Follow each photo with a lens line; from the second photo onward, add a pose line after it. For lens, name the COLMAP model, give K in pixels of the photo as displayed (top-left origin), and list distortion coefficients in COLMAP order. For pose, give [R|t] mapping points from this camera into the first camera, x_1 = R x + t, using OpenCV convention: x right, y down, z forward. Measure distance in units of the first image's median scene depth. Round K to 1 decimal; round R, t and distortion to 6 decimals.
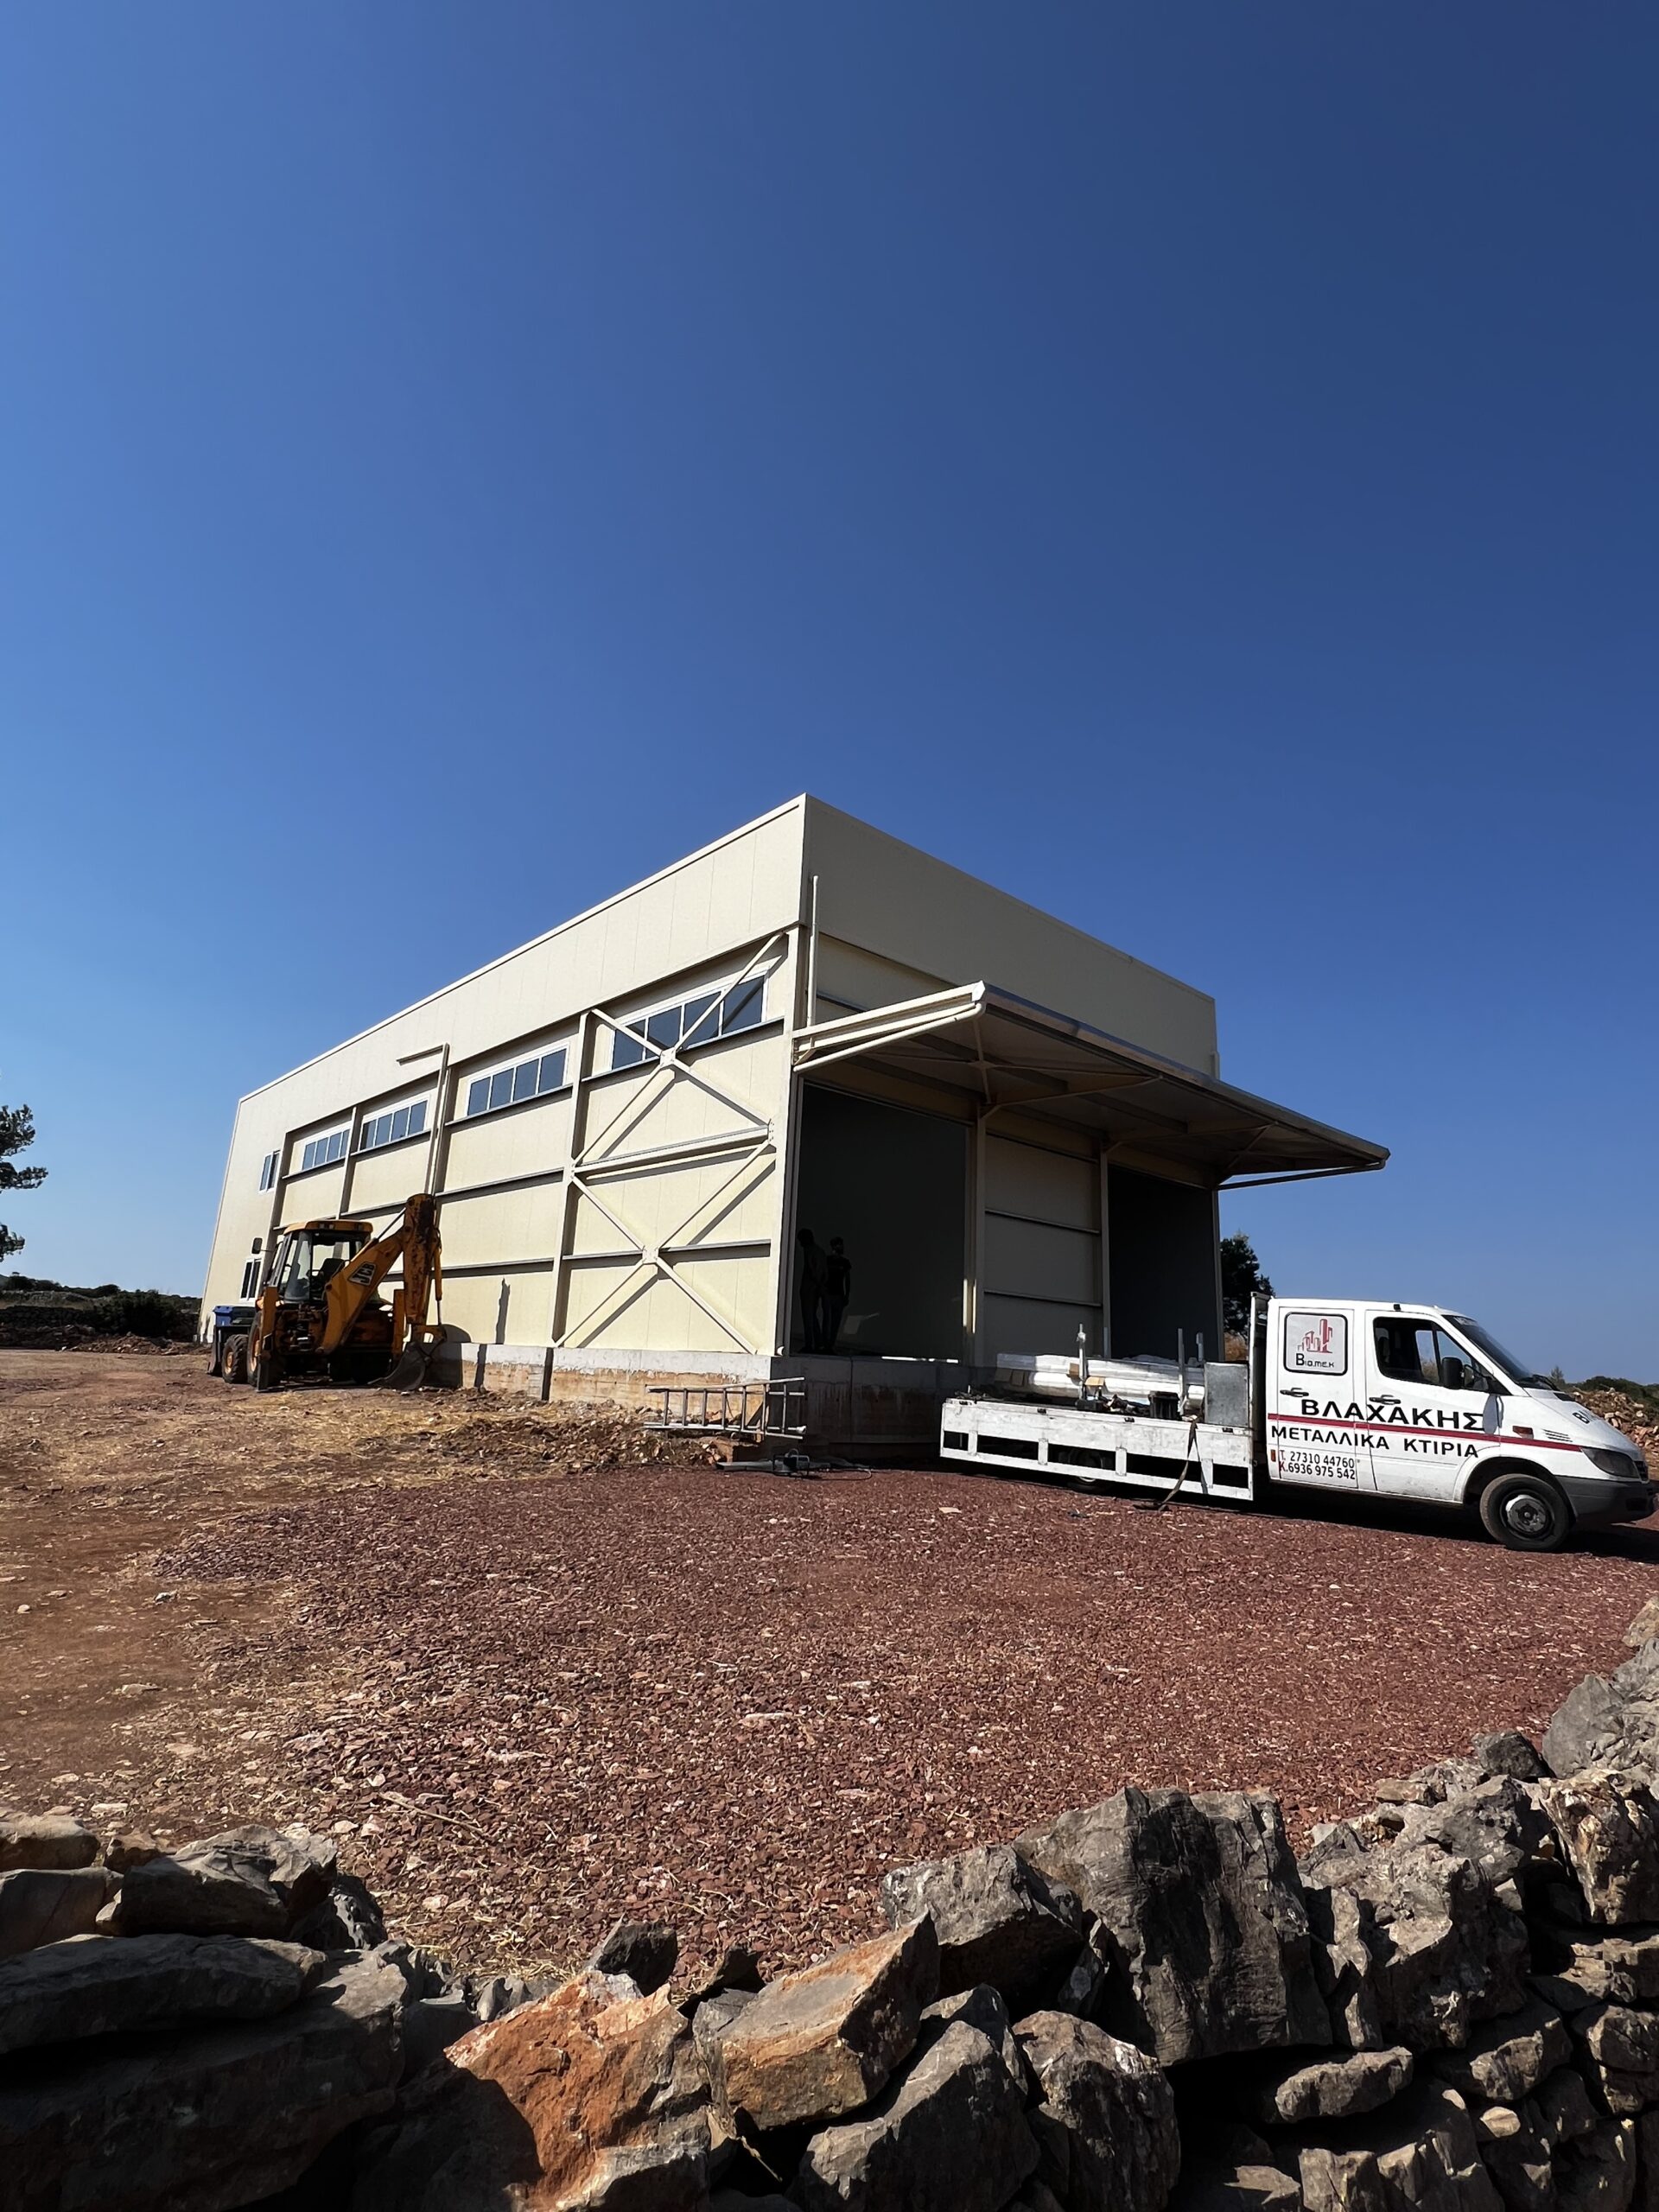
lens RADIAL K [[1040.5, 0, 829.5], [0, 1040.5, 1106.0], [0, 0, 1]] dist [0.002393, 0.000141]
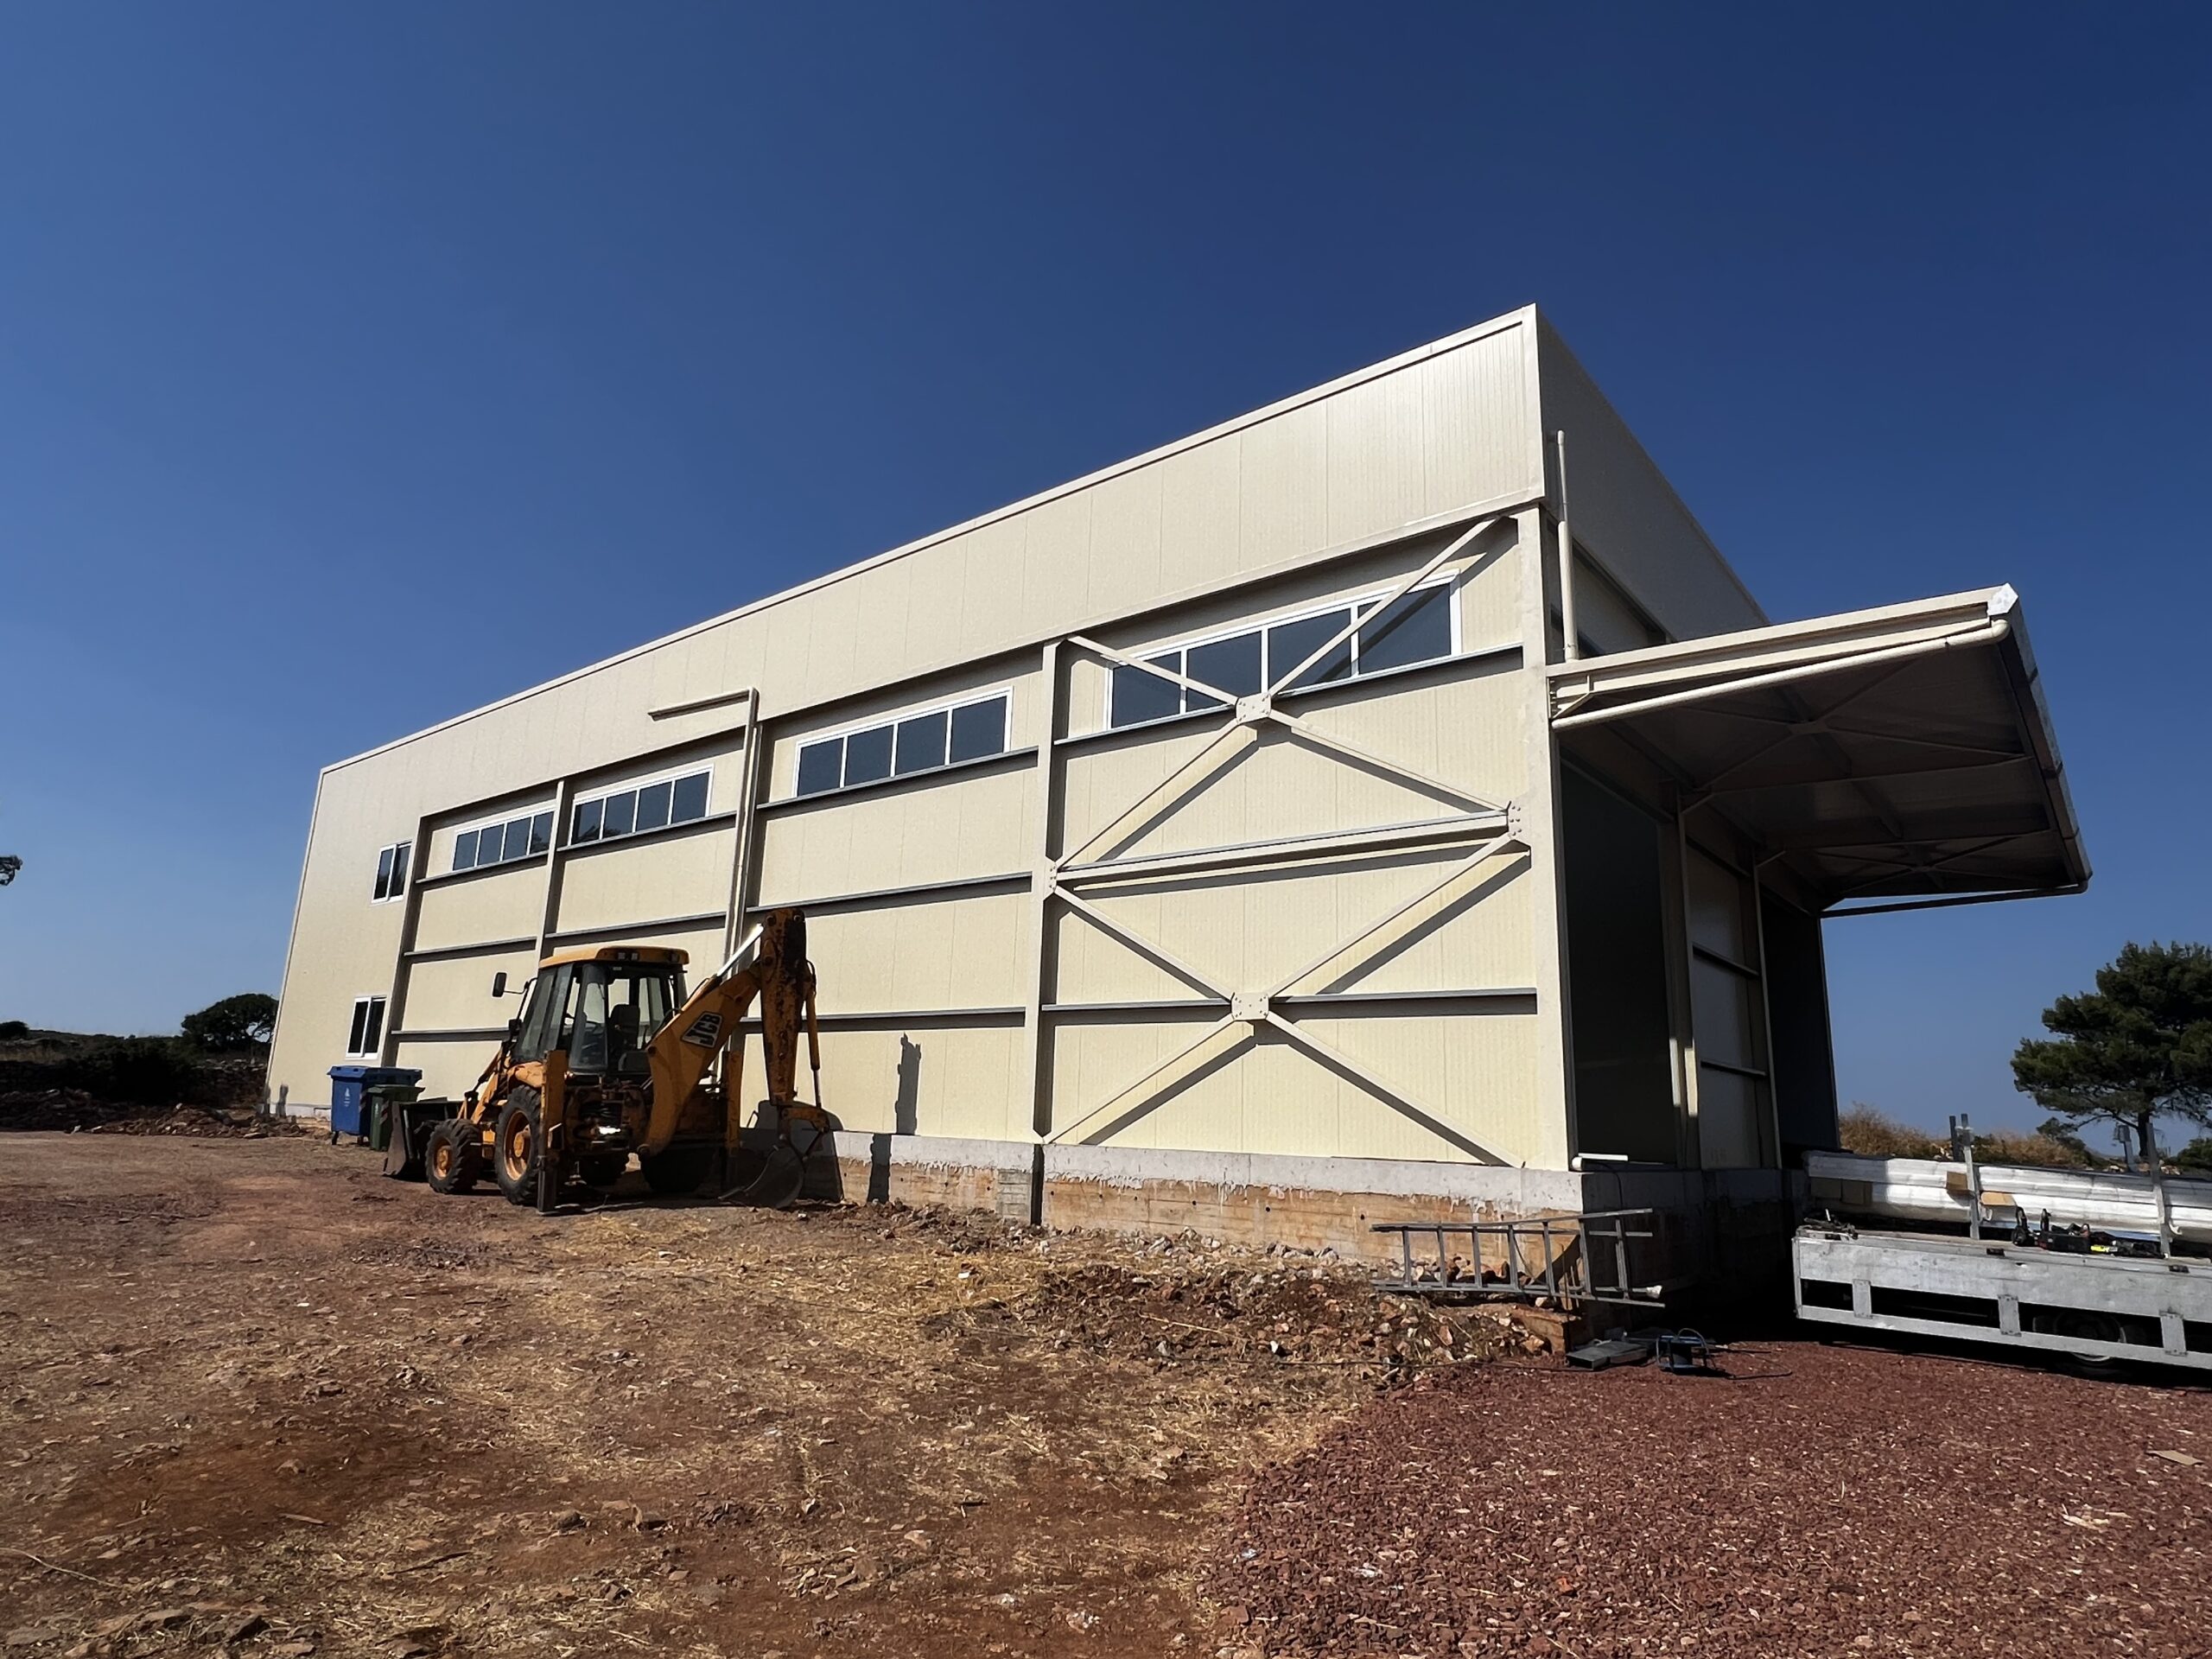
lens RADIAL K [[1237.1, 0, 1106.0], [0, 1237.1, 829.5], [0, 0, 1]] dist [-0.004160, 0.000949]
pose [[0.990946, 0.020488, 0.132691, -0.338822], [-0.022768, 0.999618, 0.015688, 0.020043], [-0.132319, -0.018567, 0.991033, 0.226049]]
